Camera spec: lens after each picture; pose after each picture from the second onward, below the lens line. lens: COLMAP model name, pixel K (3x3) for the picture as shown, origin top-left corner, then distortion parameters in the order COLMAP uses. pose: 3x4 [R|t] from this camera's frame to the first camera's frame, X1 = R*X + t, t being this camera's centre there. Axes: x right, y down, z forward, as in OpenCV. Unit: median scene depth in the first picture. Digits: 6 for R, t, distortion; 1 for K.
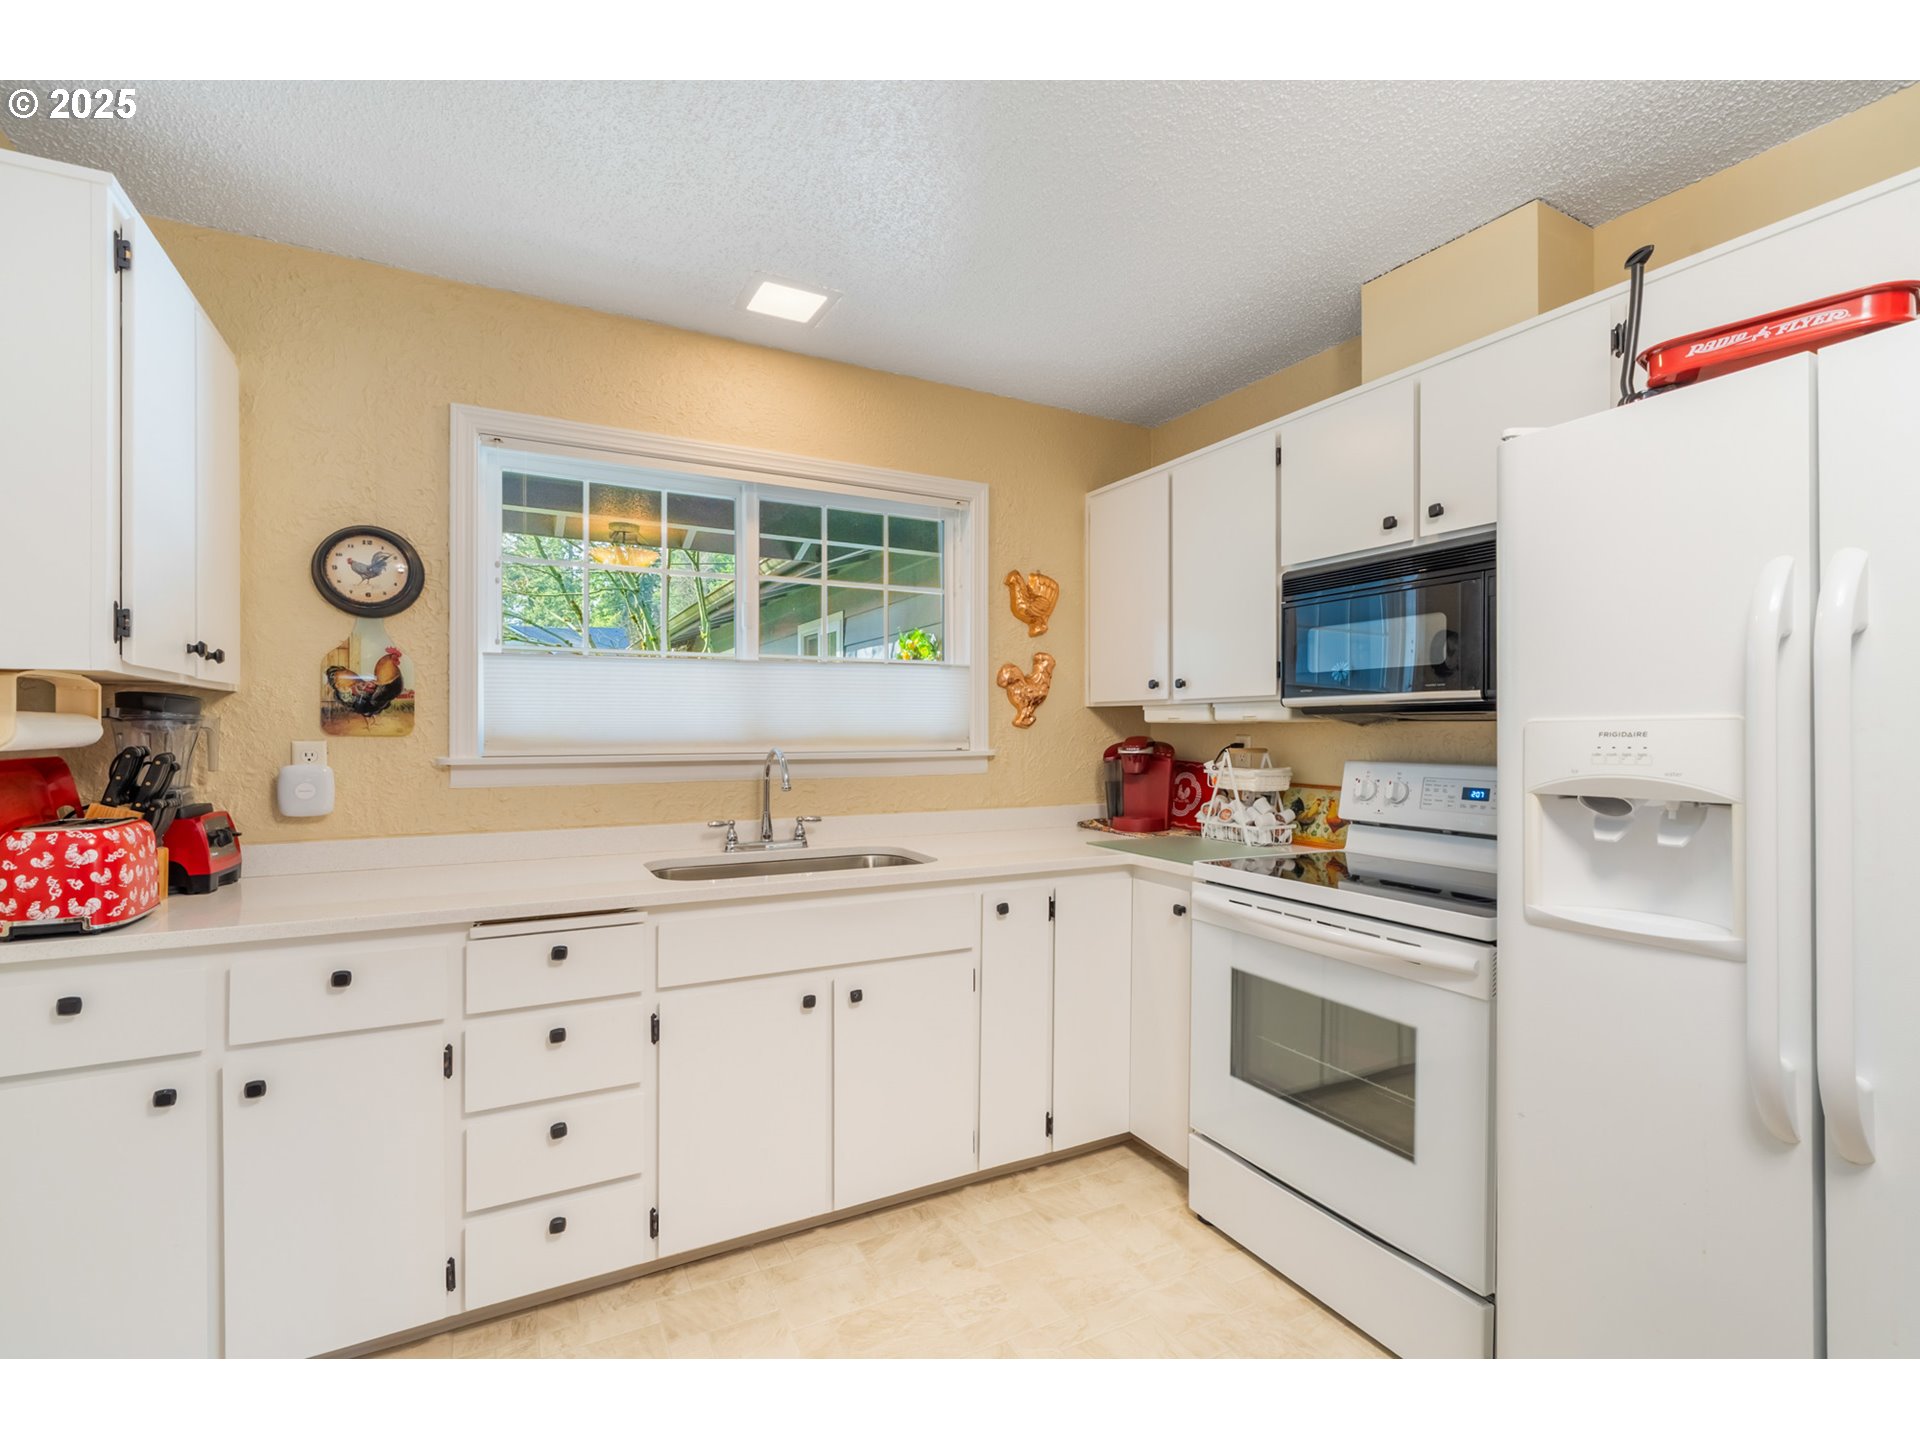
lens RADIAL K [[848.1, 0, 958.6], [0, 848.1, 731.0], [0, 0, 1]] dist [0.000101, 0.000430]
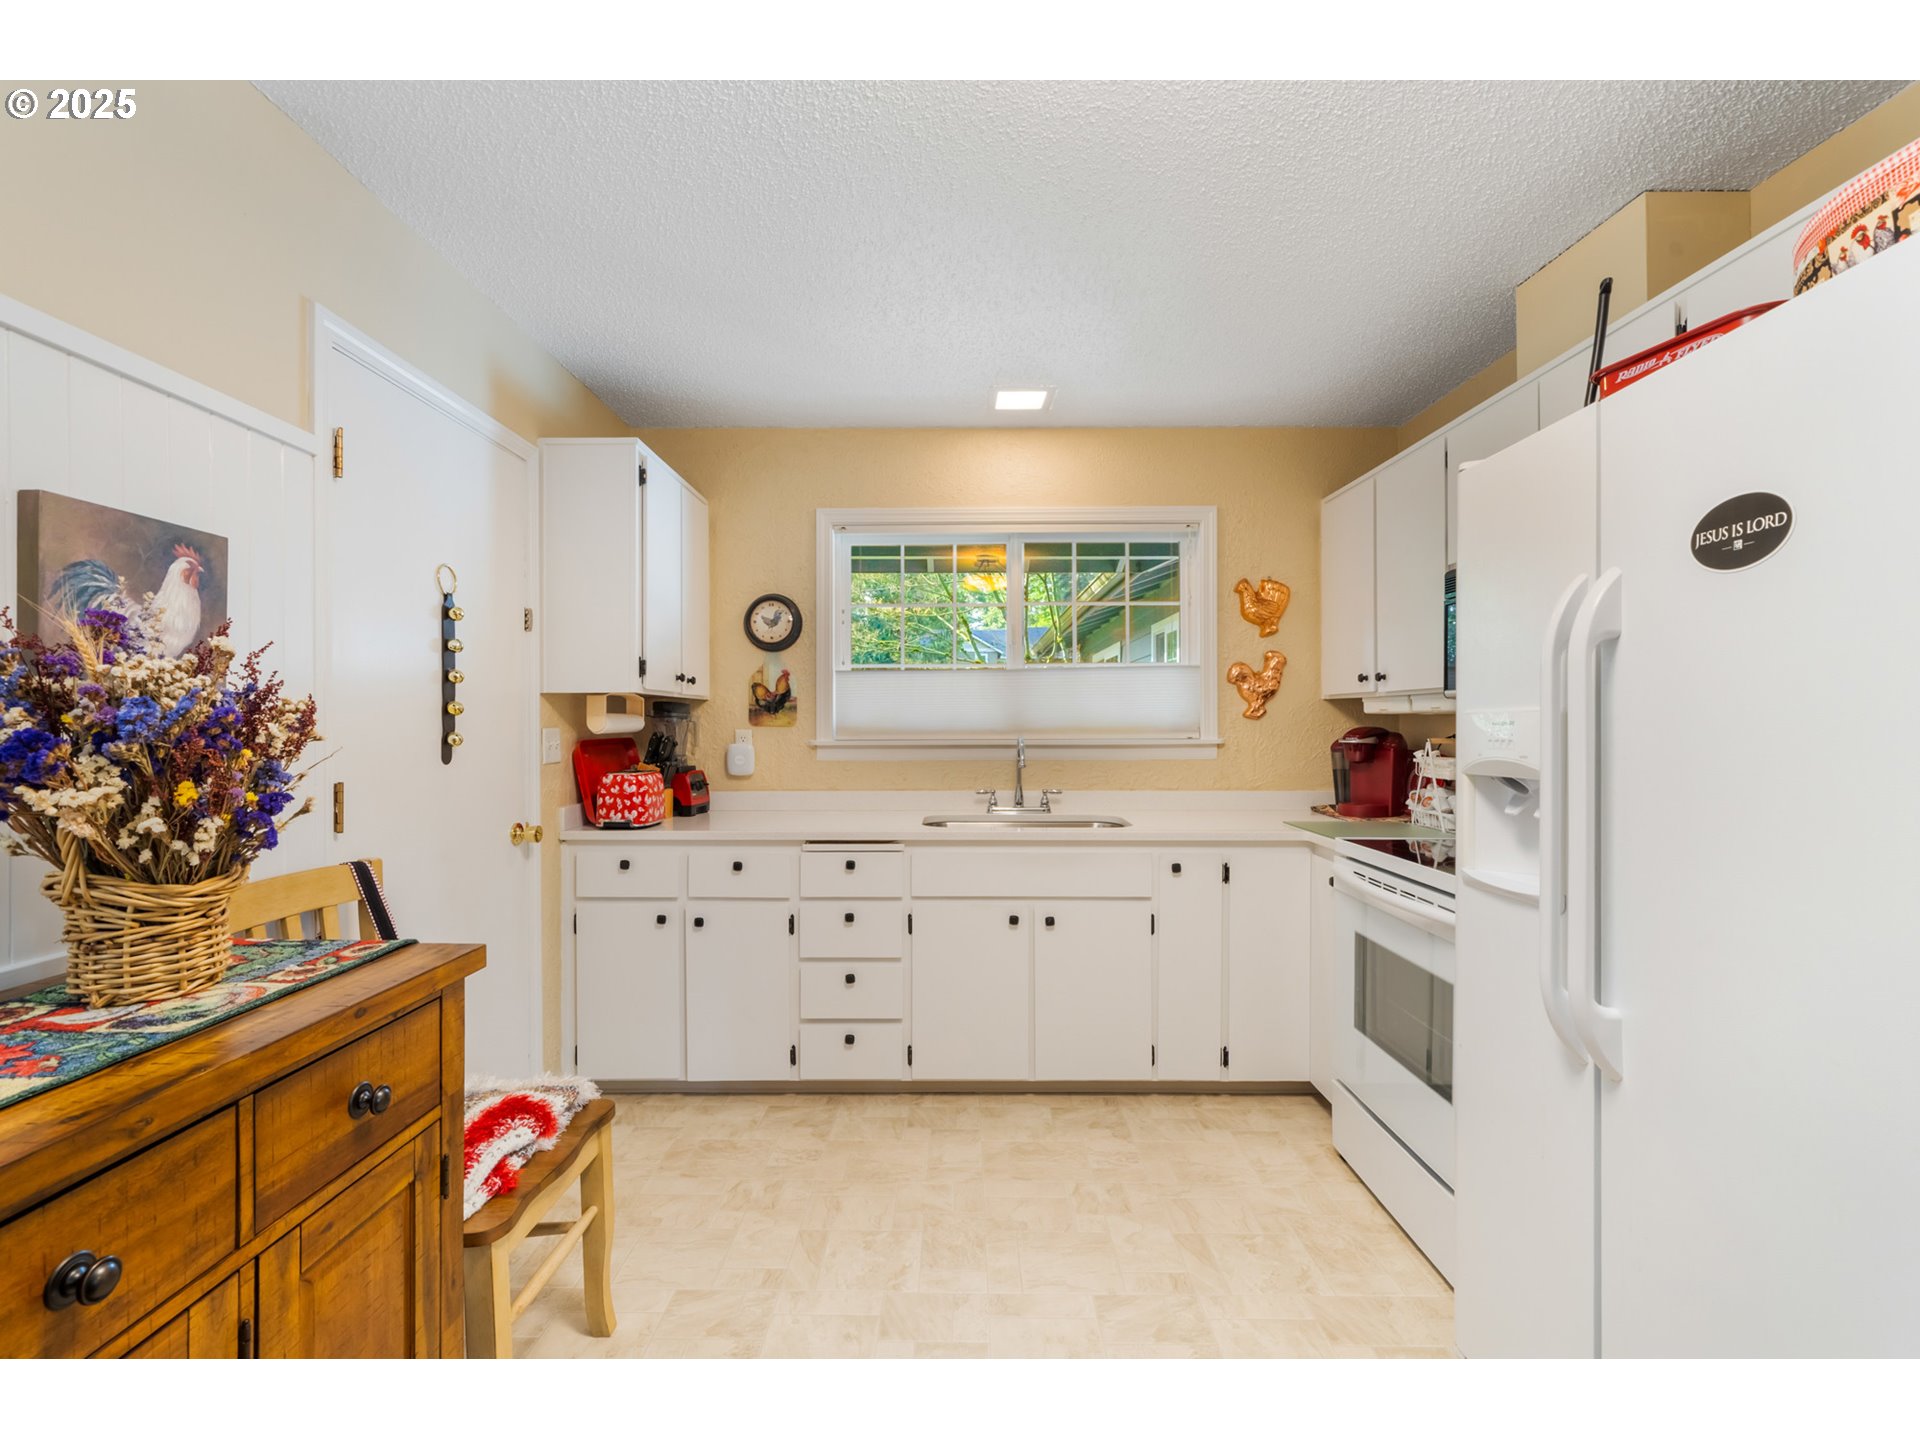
lens RADIAL K [[856.6, 0, 960.0], [0, 856.6, 720.0], [0, 0, 1]] dist [0.000067, -0.000006]
pose [[0.875478, -0.003731, -0.483243, 0.386147], [0.002129, 0.999990, -0.003863, 0.001001], [0.483253, 0.002353, 0.875478, -0.233841]]
